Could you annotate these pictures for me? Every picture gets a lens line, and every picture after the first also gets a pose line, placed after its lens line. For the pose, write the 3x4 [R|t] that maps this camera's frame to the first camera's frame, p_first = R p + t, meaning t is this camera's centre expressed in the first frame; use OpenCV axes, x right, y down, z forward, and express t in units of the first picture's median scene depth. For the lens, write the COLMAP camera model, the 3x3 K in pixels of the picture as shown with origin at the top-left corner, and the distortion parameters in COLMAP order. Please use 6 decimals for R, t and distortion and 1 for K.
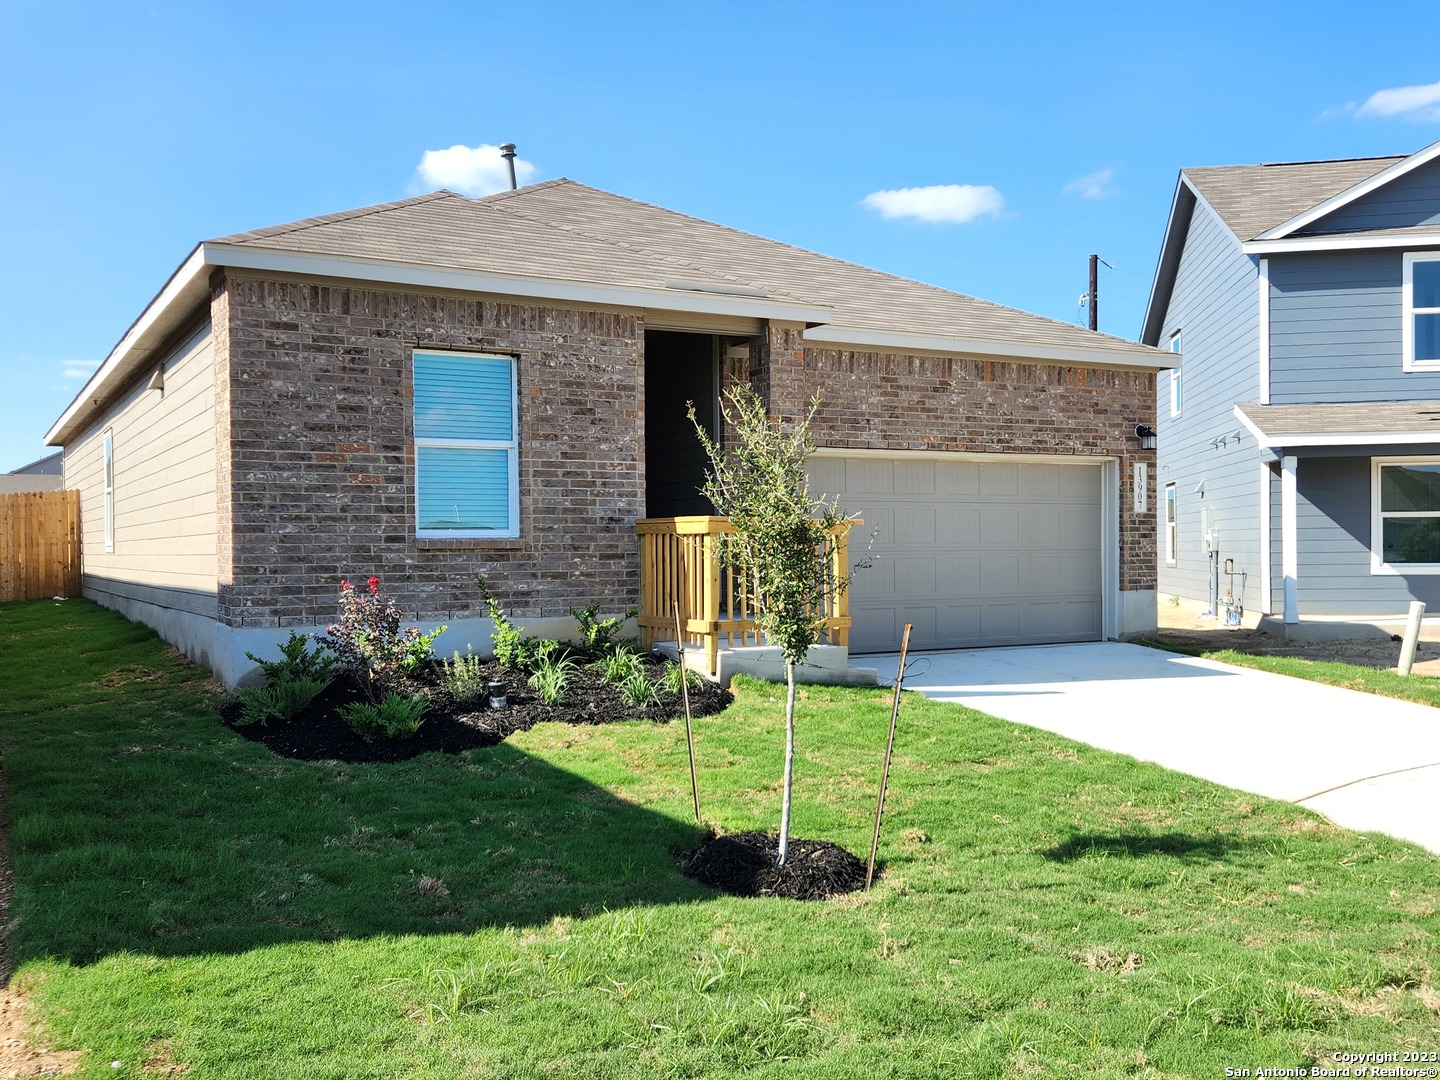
lens RADIAL K [[1293.3, 0, 719.5], [0, 1293.3, 548.3], [0, 0, 1]] dist [-0.003482, -0.000296]
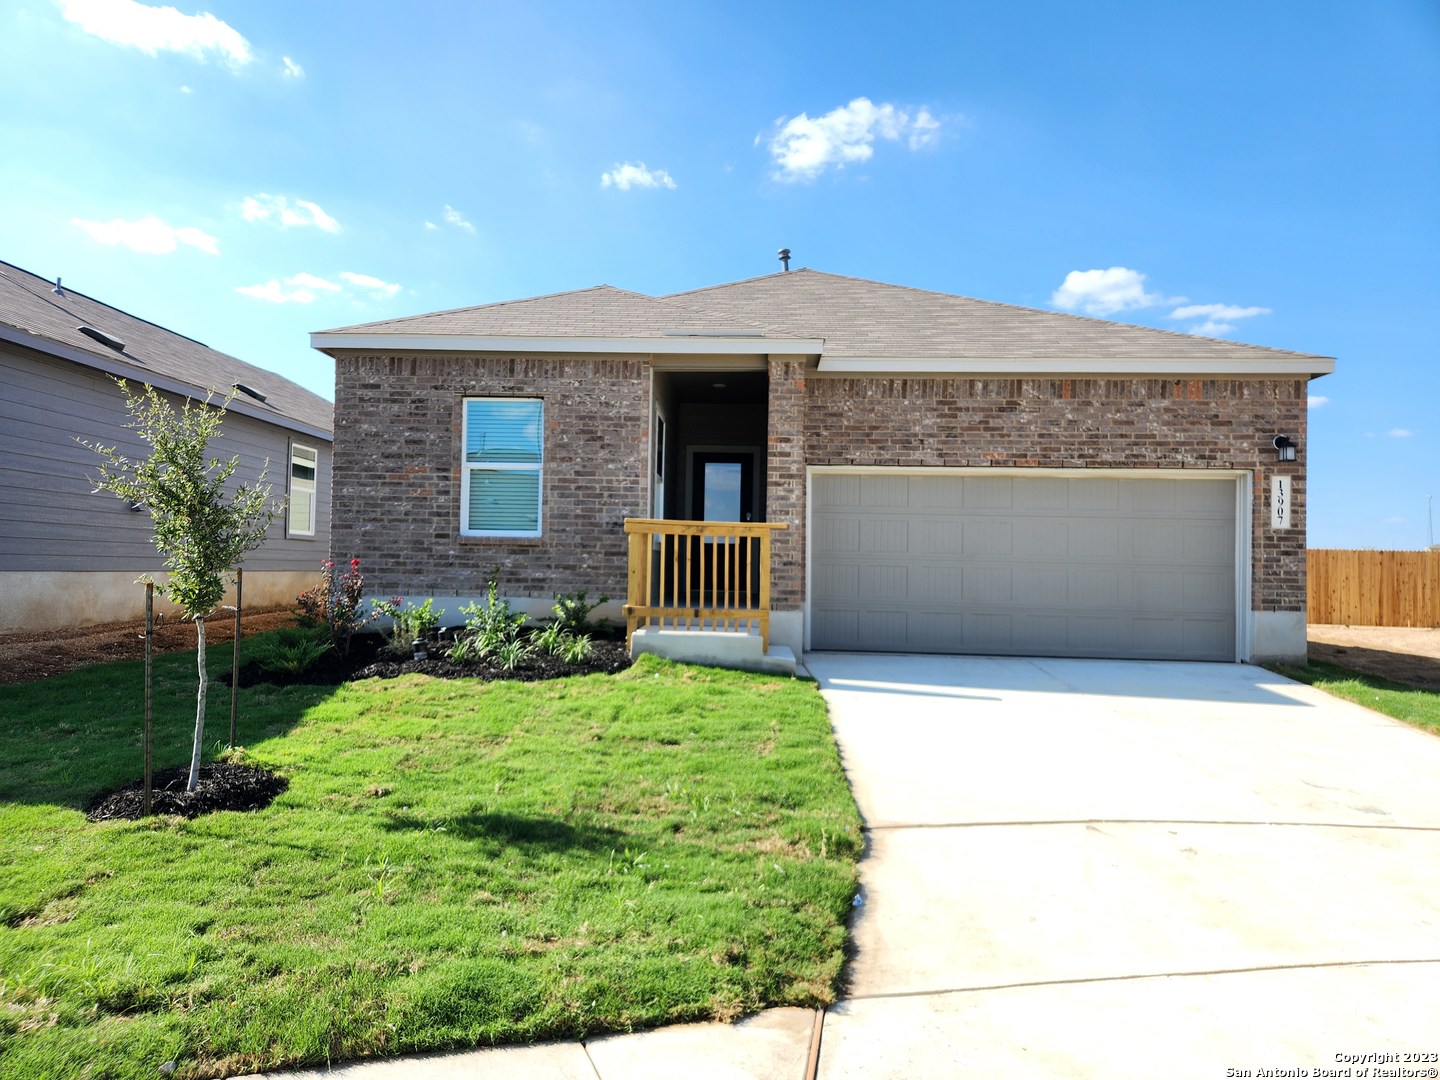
lens RADIAL K [[965.0, 0, 720.0], [0, 965.0, 540.0], [0, 0, 1]] dist [0.004736, -0.000574]
pose [[0.847404, 0.008408, -0.530882, 0.499393], [-0.027399, 0.999235, -0.027909, 0.016378], [0.530241, 0.038196, 0.846986, 0.265425]]
